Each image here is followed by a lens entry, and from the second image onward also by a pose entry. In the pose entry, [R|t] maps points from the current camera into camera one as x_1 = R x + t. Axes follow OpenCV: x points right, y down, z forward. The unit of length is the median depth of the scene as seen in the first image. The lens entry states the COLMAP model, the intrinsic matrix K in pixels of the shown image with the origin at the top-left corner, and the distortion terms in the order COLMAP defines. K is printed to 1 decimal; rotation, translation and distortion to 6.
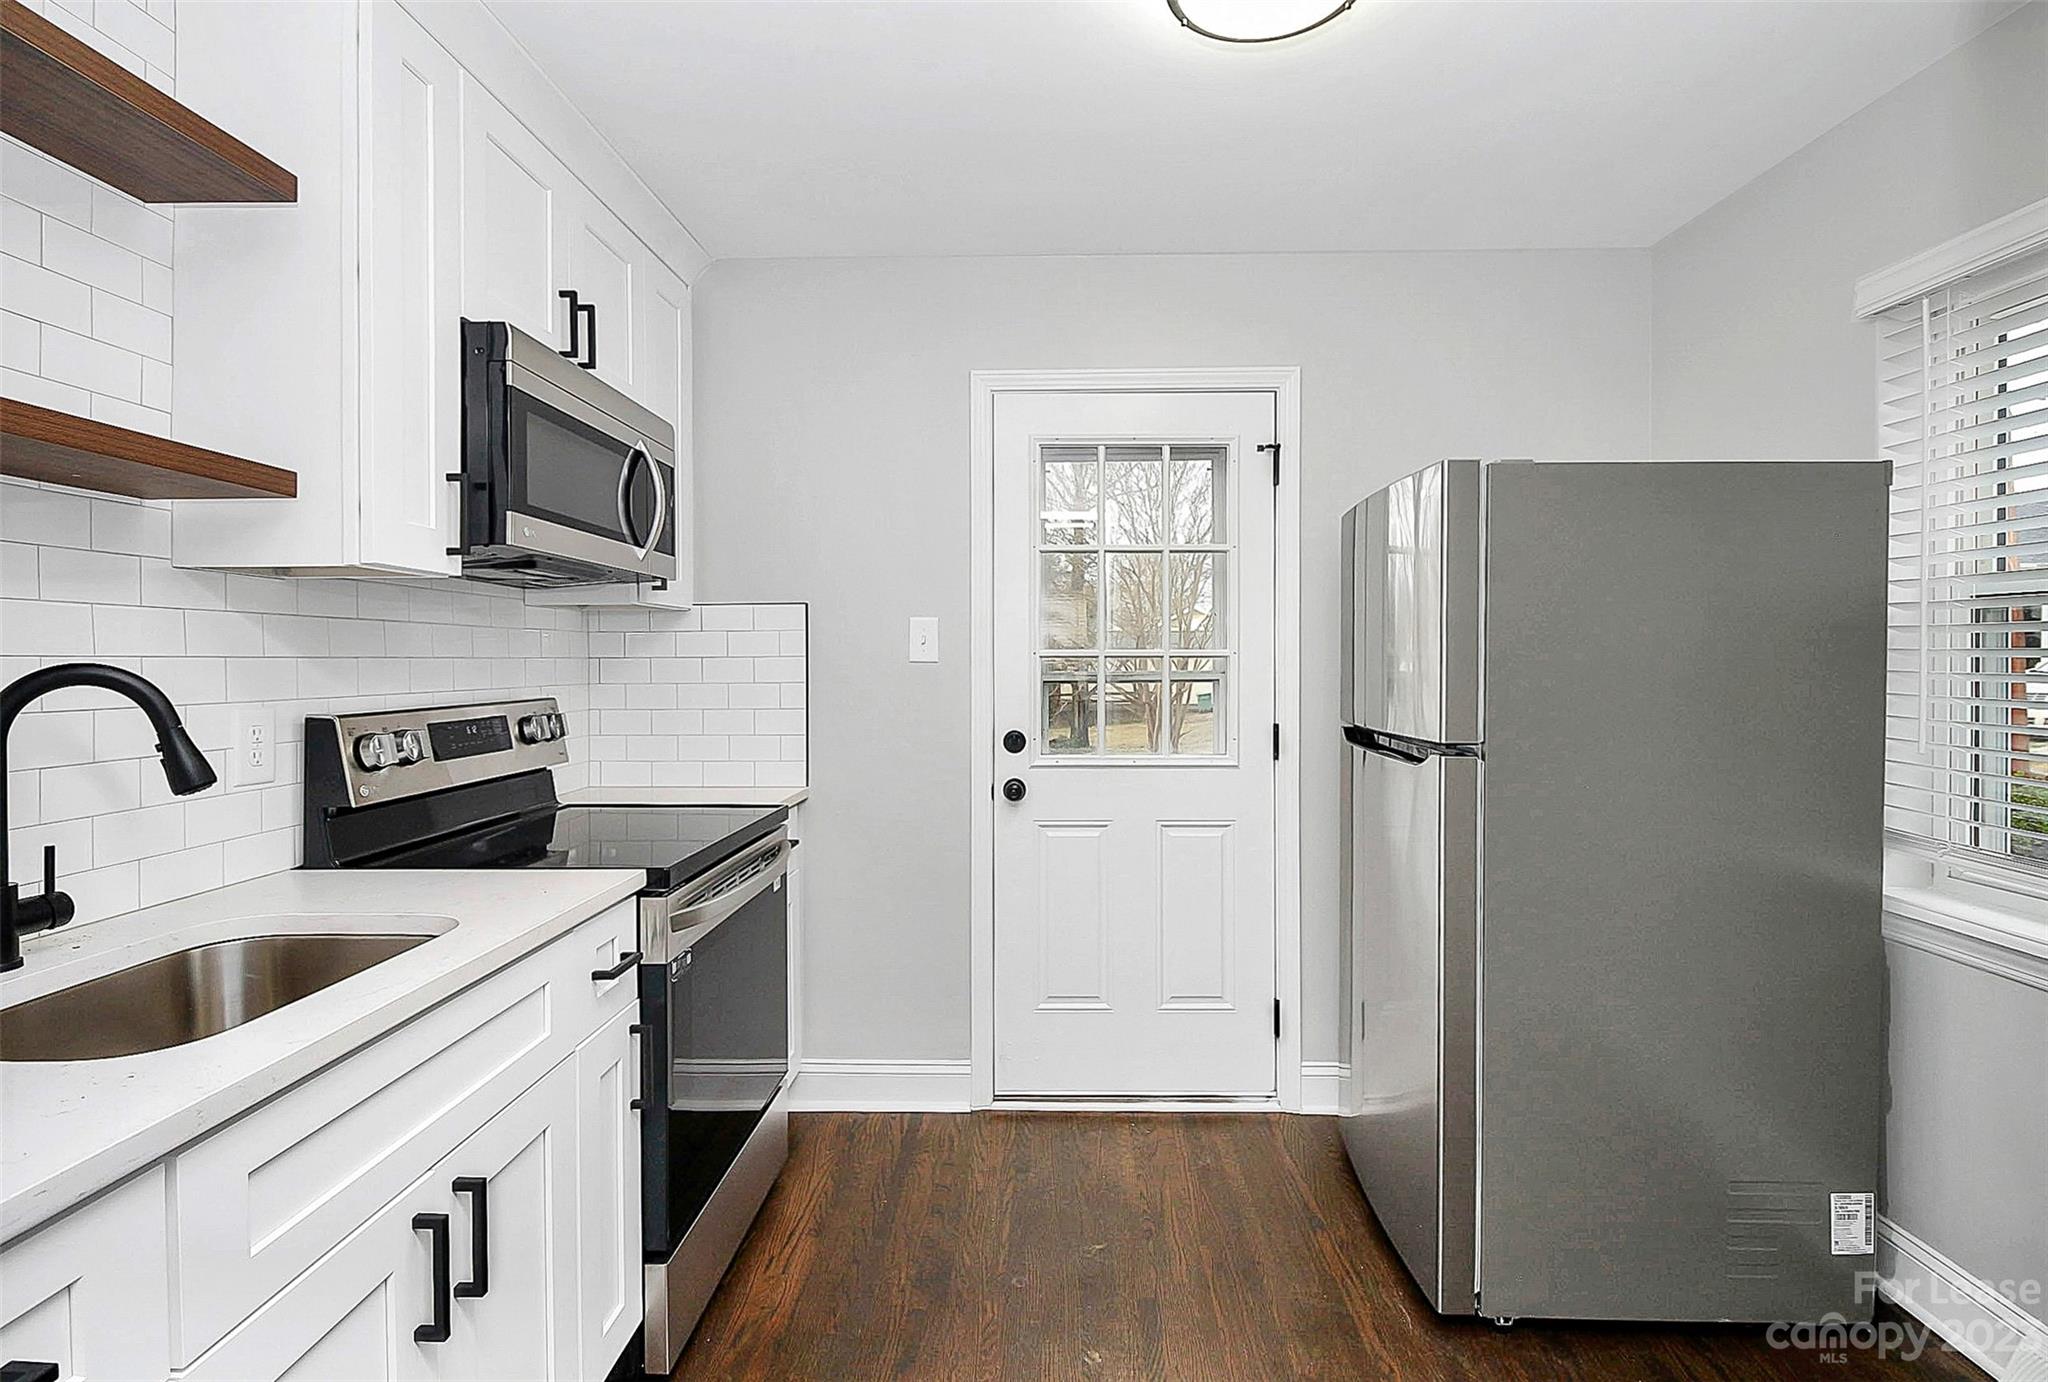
lens RADIAL K [[967.1, 0, 1011.5], [0, 967.1, 655.2], [0, 0, 1]] dist [0.012035, -0.017159]
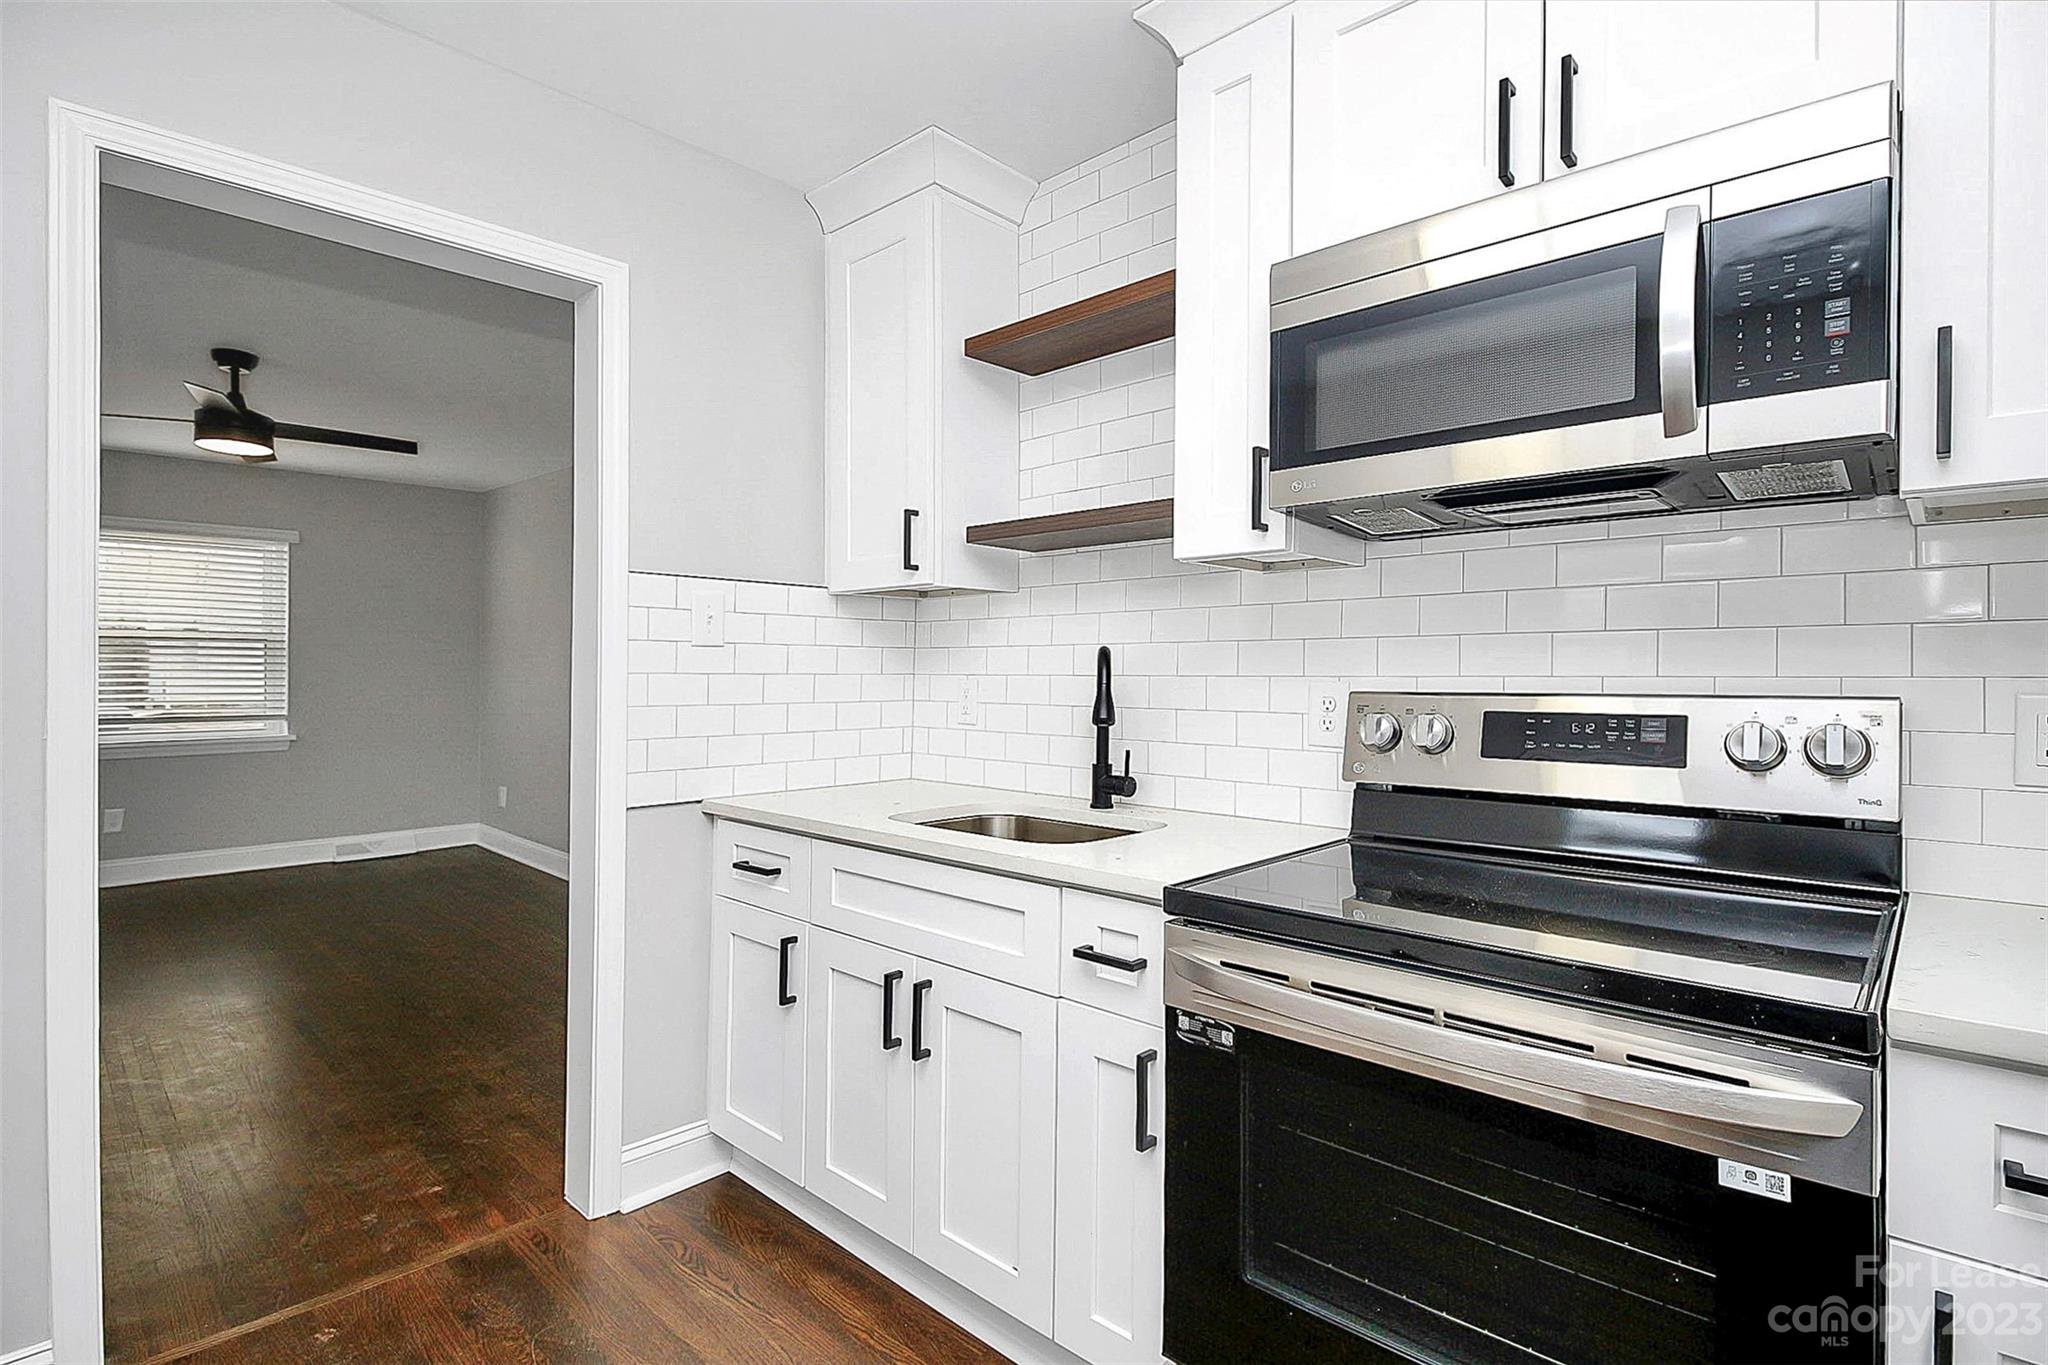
lens RADIAL K [[958.5, 0, 1008.4], [0, 958.5, 664.3], [0, 0, 1]] dist [-0.004236, -0.006580]
pose [[-0.652160, -0.005530, -0.758061, 0.267186], [0.004867, 0.999922, -0.011482, 0.034447], [0.758065, -0.011178, -0.652083, 1.128537]]
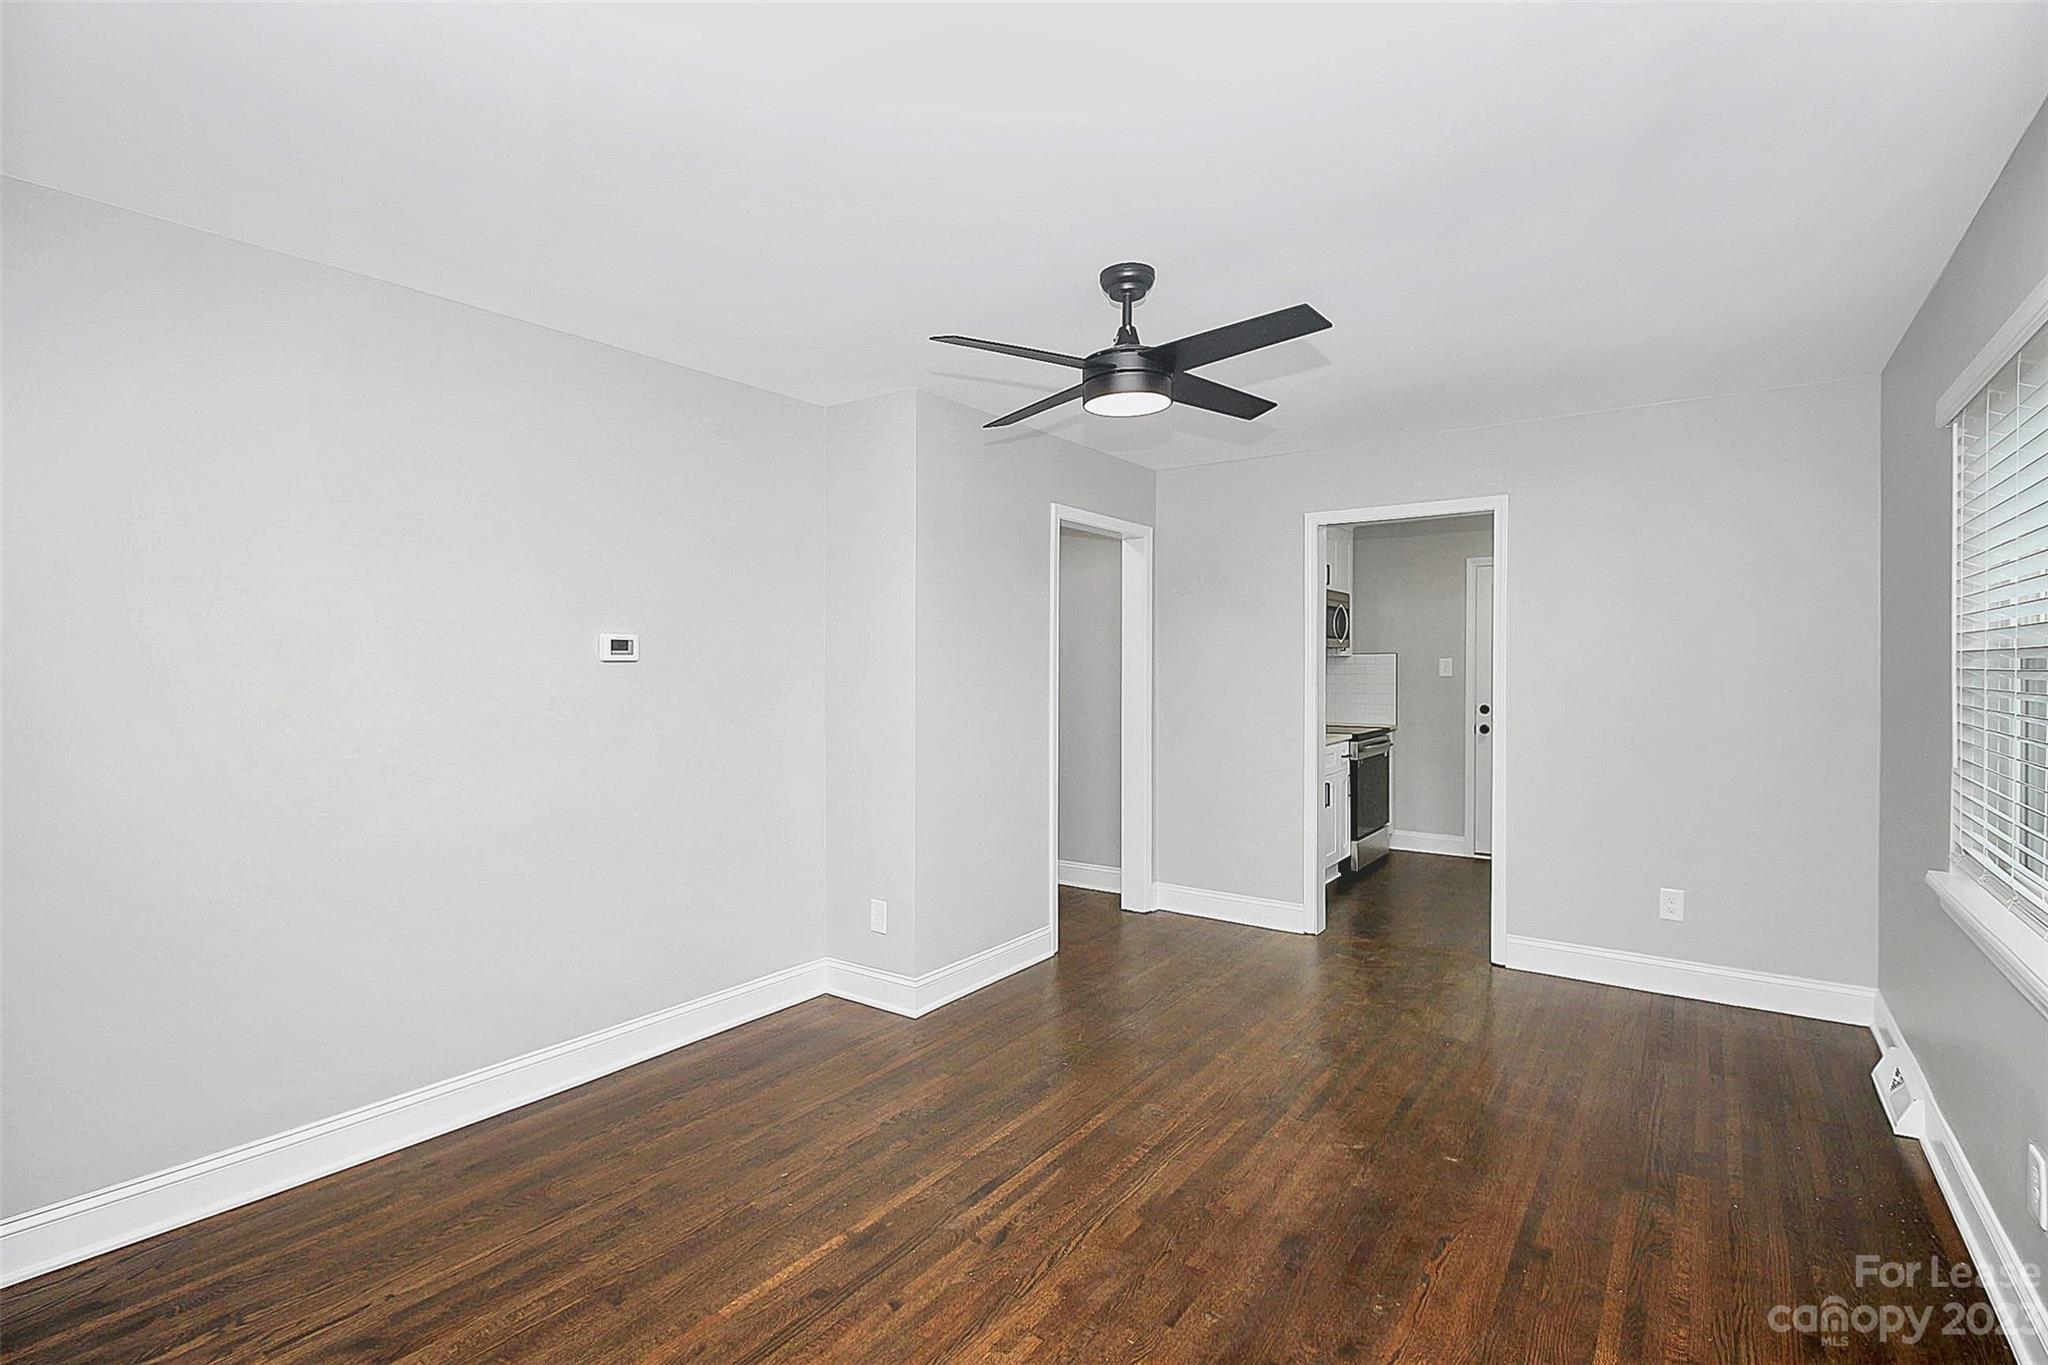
lens RADIAL K [[958.5, 0, 1008.4], [0, 958.5, 664.3], [0, 0, 1]] dist [-0.004236, -0.006580]
pose [[0.834951, 0.003728, -0.550311, 0.431038], [0.000967, 0.999966, 0.008241, -0.061445], [0.550323, -0.007414, 0.834919, -2.224704]]
